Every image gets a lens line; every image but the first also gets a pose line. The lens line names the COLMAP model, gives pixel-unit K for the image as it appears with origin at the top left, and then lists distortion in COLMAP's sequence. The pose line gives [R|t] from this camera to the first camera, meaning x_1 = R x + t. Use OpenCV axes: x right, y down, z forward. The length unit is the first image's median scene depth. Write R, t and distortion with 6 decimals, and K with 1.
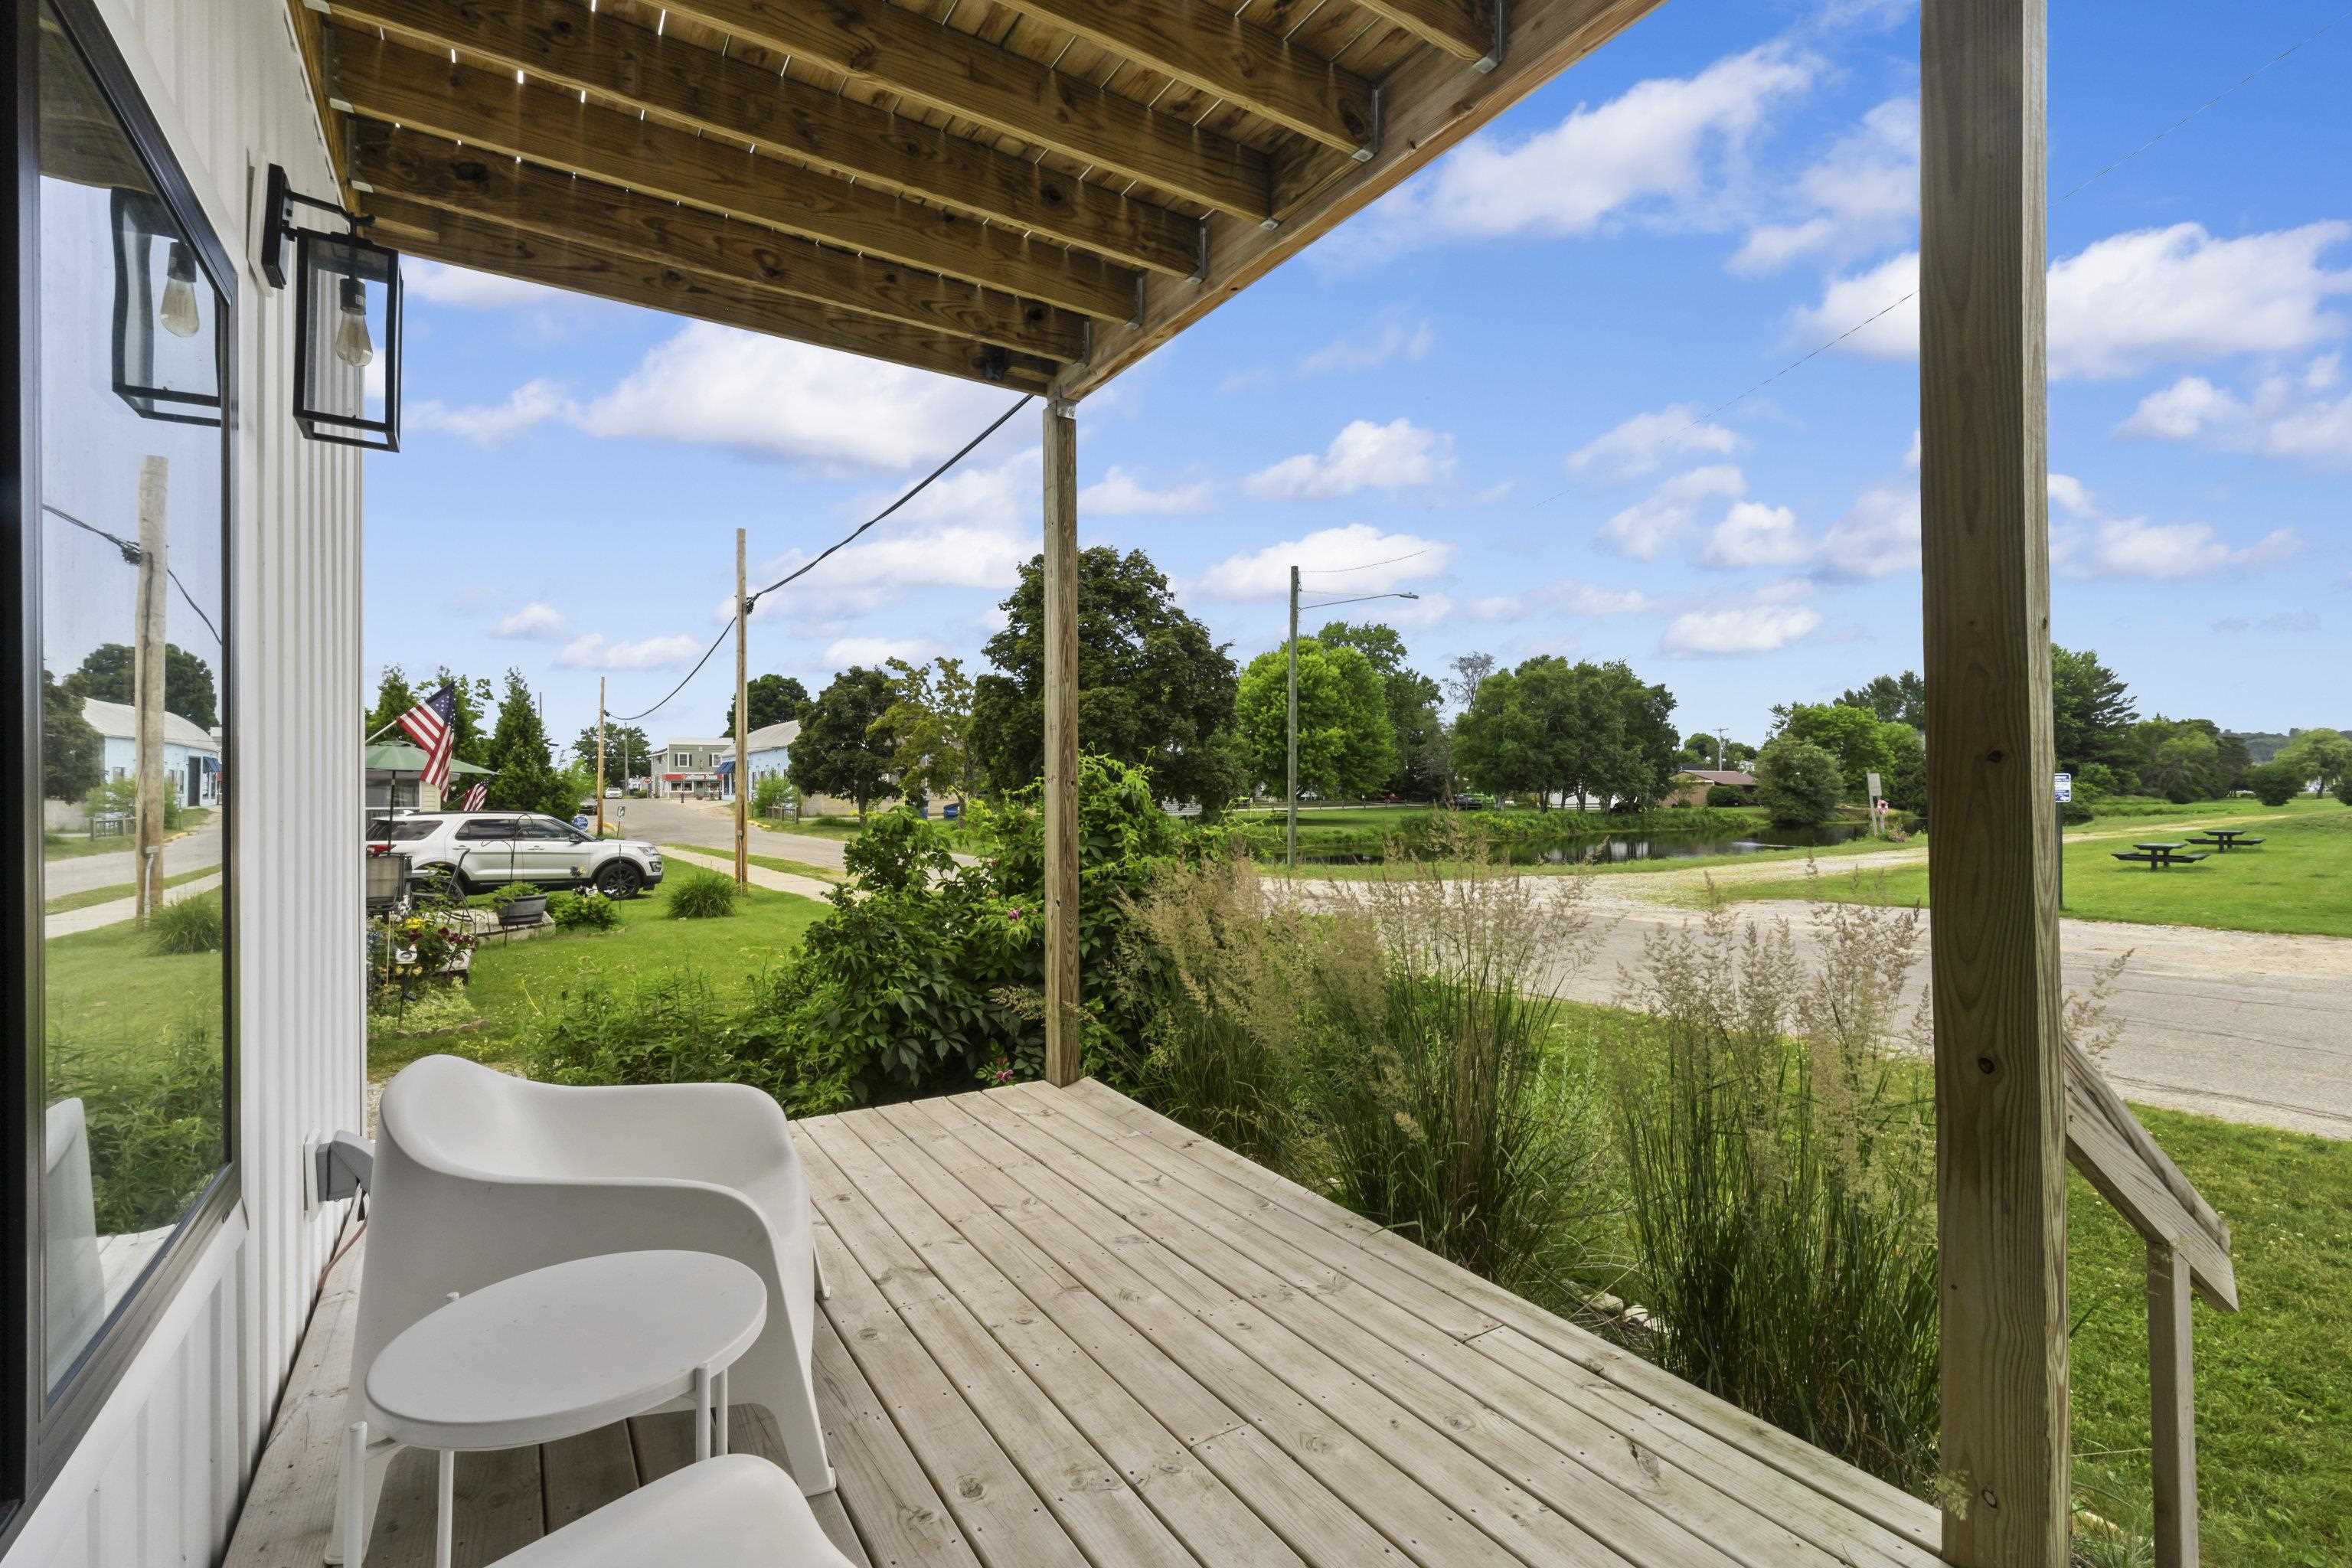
lens RADIAL K [[1058.8, 0, 1173.6], [0, 1058.8, 788.2], [0, 0, 1]] dist [-0.004071, -0.000958]
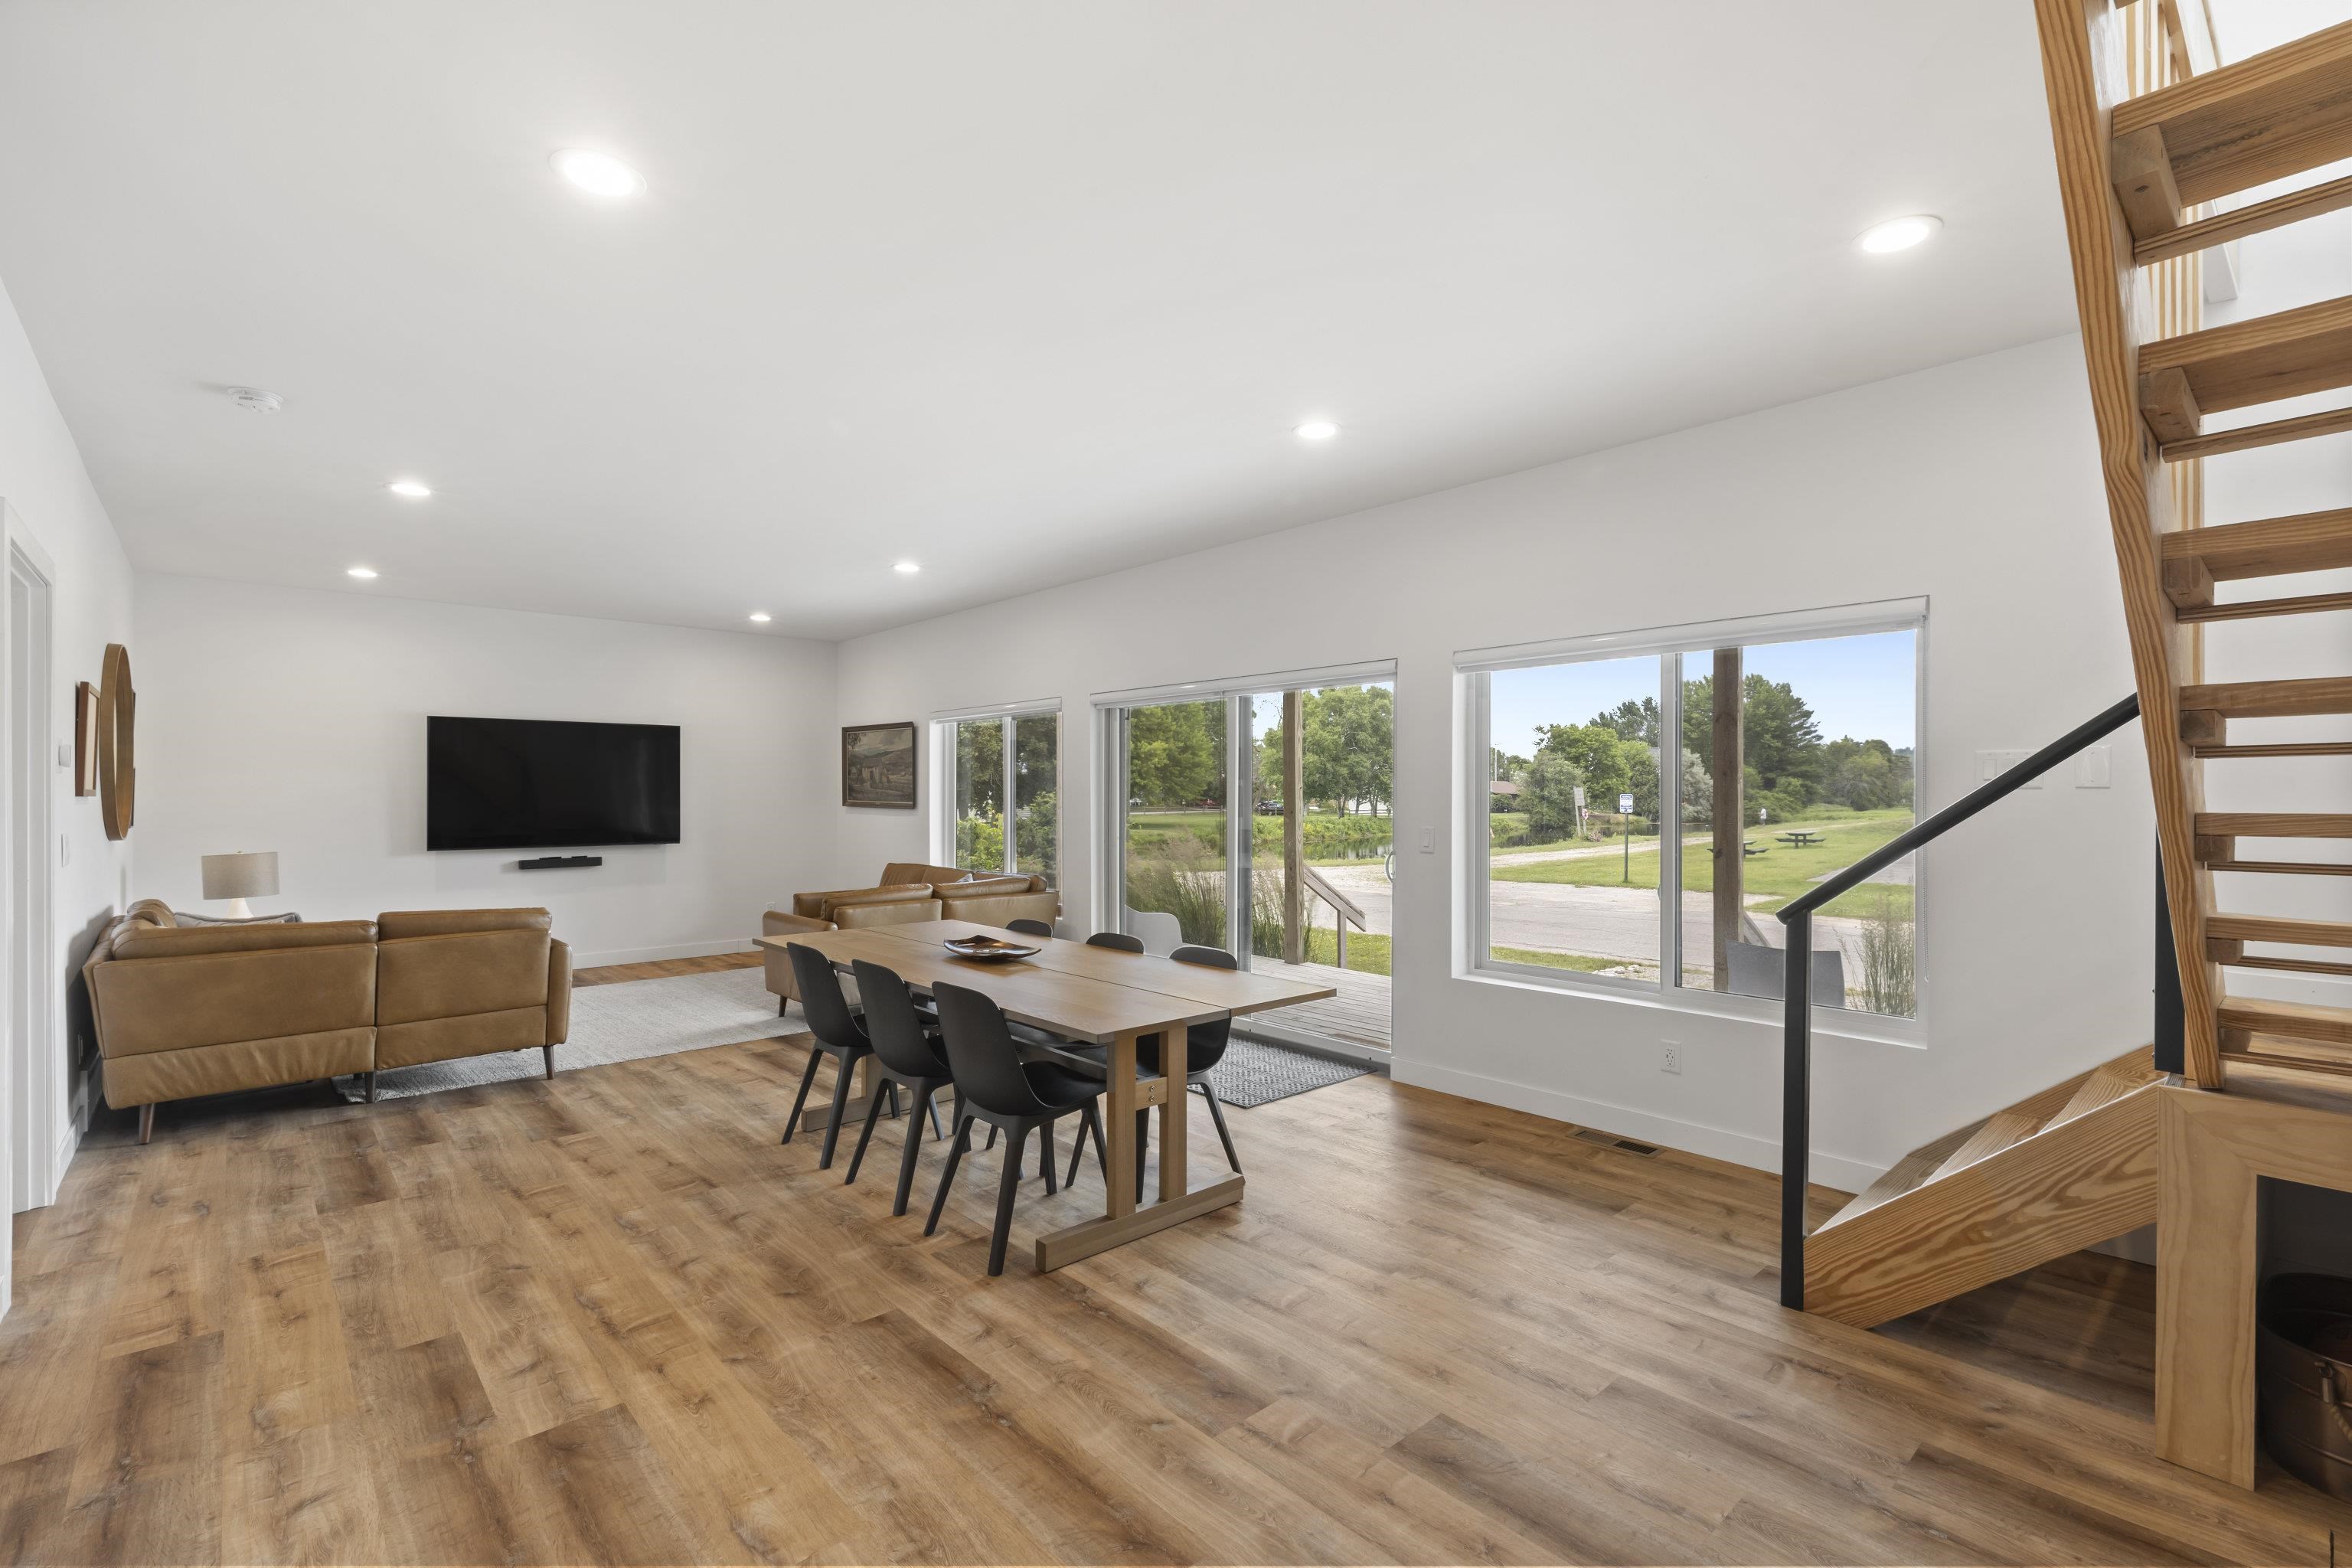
lens RADIAL K [[1058.8, 0, 1169.6], [0, 1058.8, 790.5], [0, 0, 1]] dist [-0.004071, -0.000958]
pose [[0.986644, 0.005890, 0.162787, -0.012971], [-0.005589, 0.999982, -0.002308, -0.002277], [-0.162797, 0.001367, 0.986659, -0.076880]]
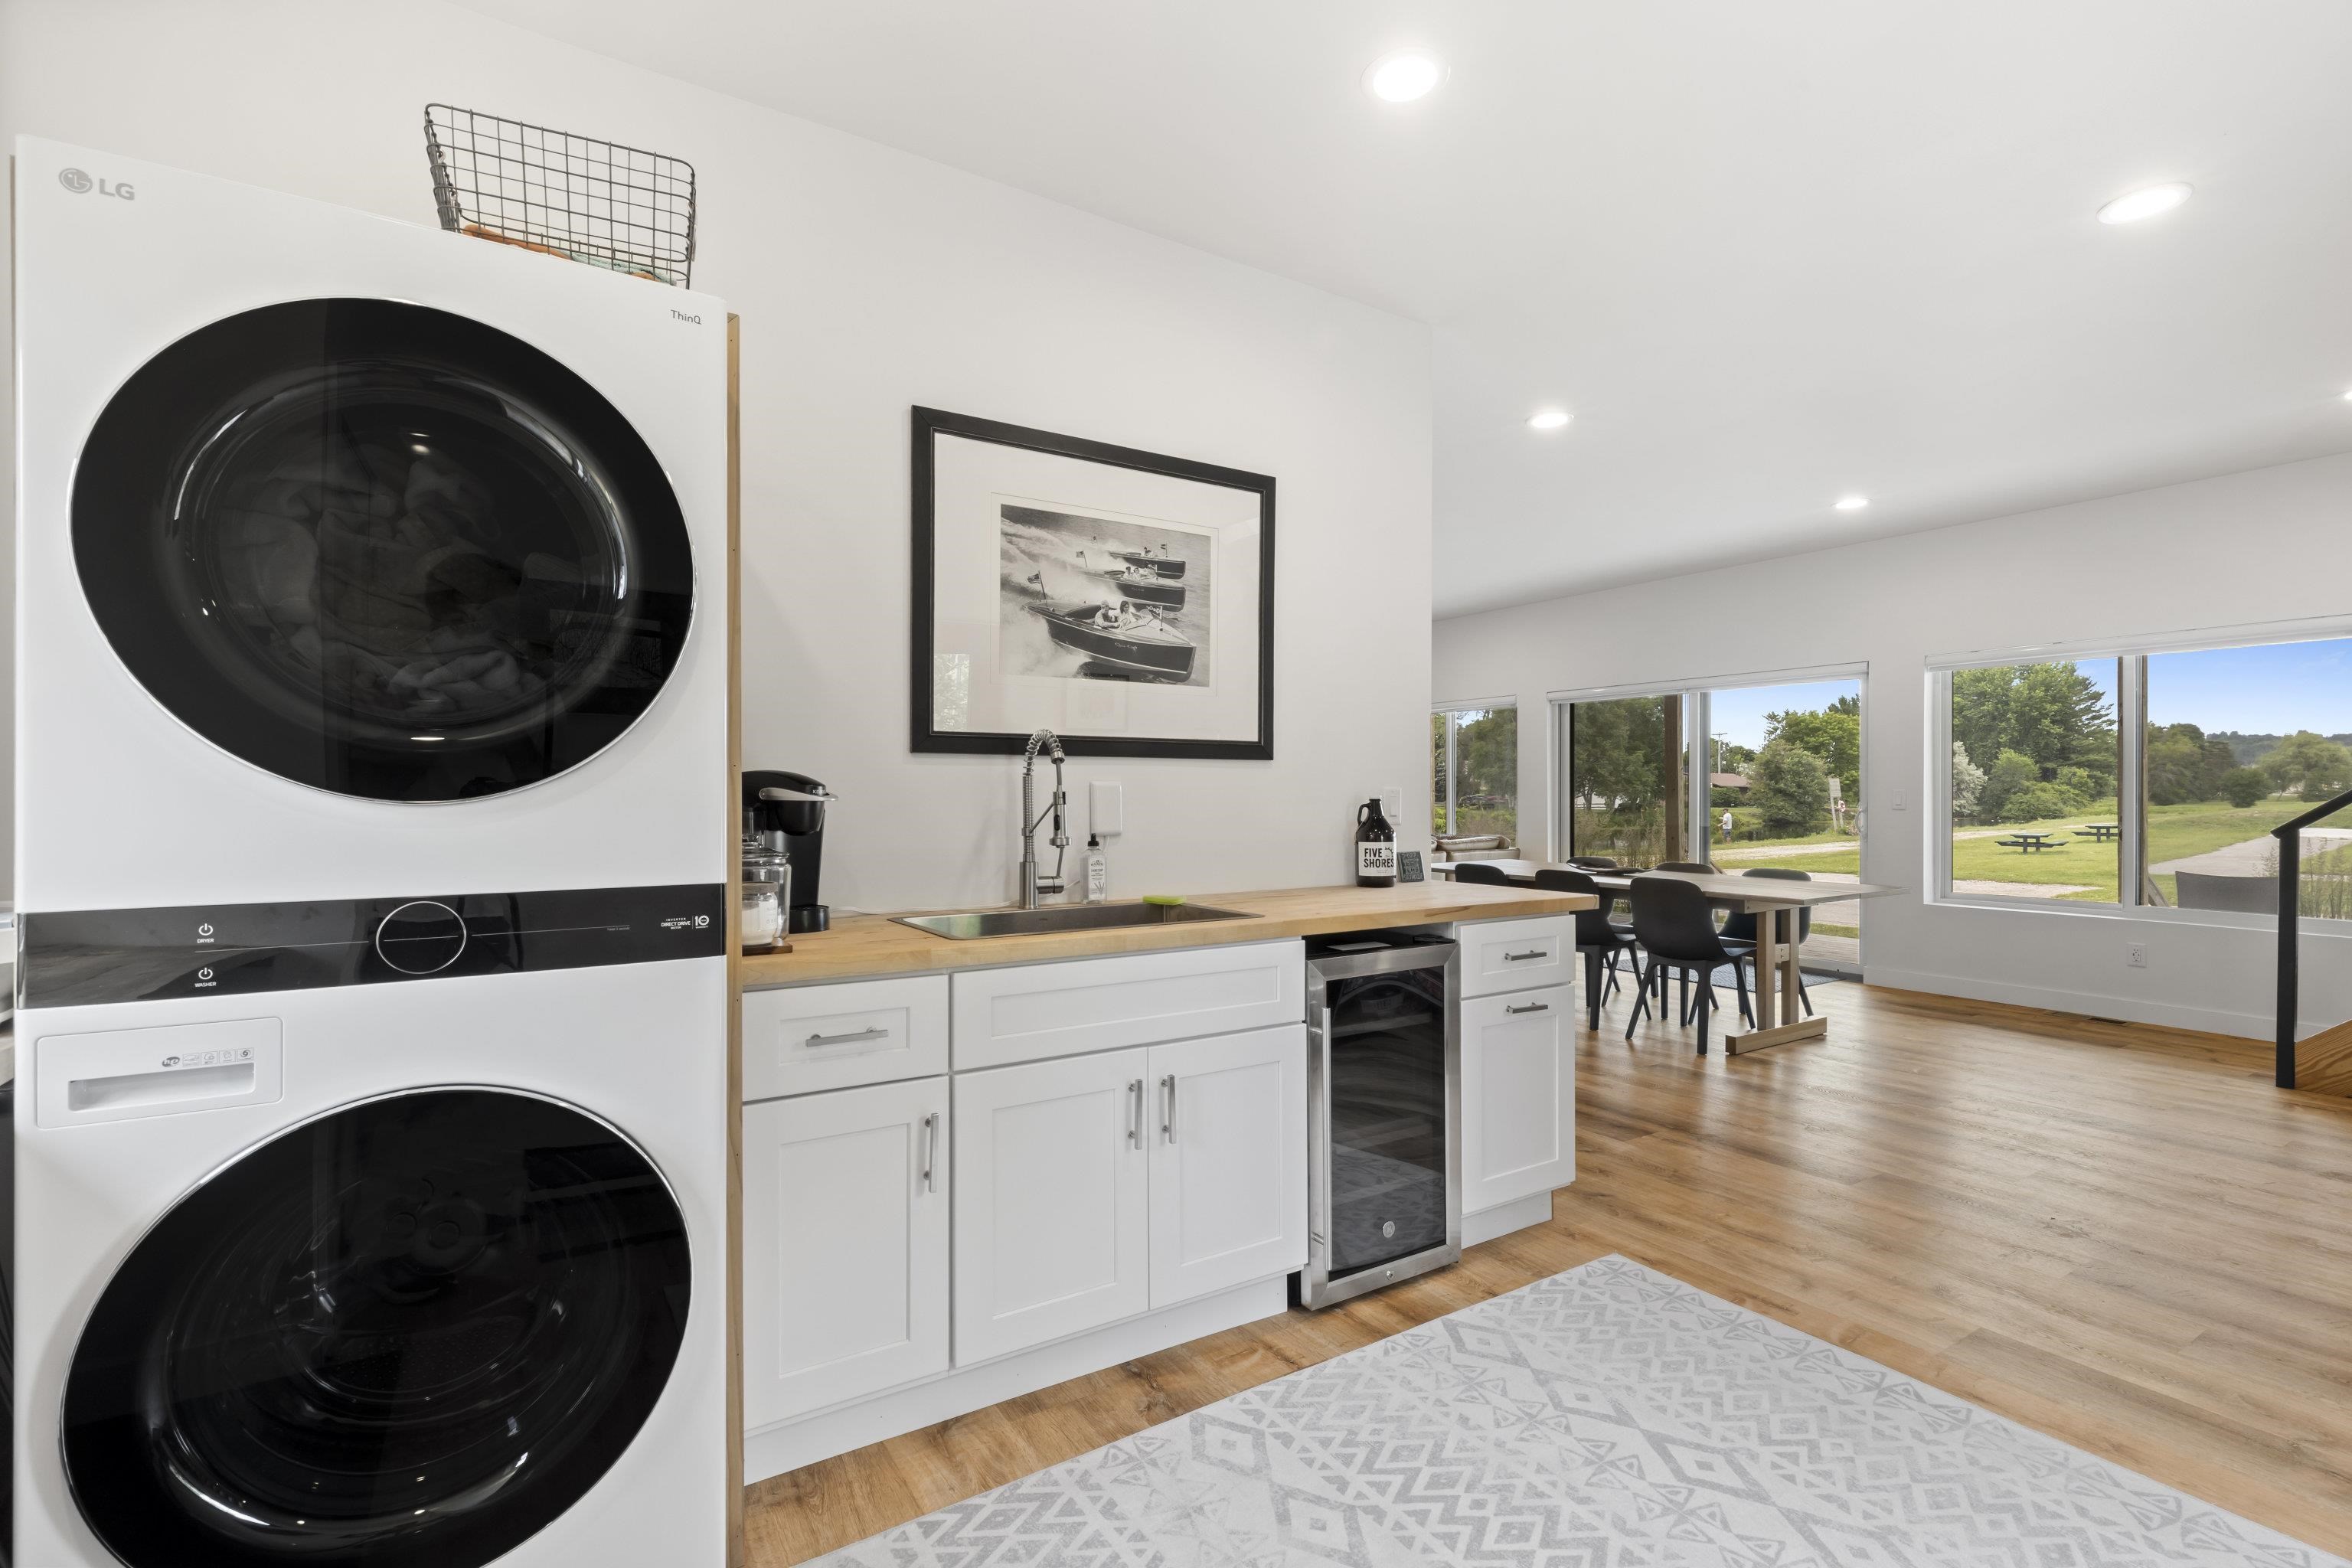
lens RADIAL K [[1058.8, 0, 1157.1], [0, 1058.8, 791.2], [0, 0, 1]] dist [-0.004071, -0.000958]
pose [[0.999850, 0.001935, -0.017206, -0.039699], [-0.001886, 0.999994, 0.002860, -0.000647], [0.017211, -0.002827, 0.999848, -0.097337]]
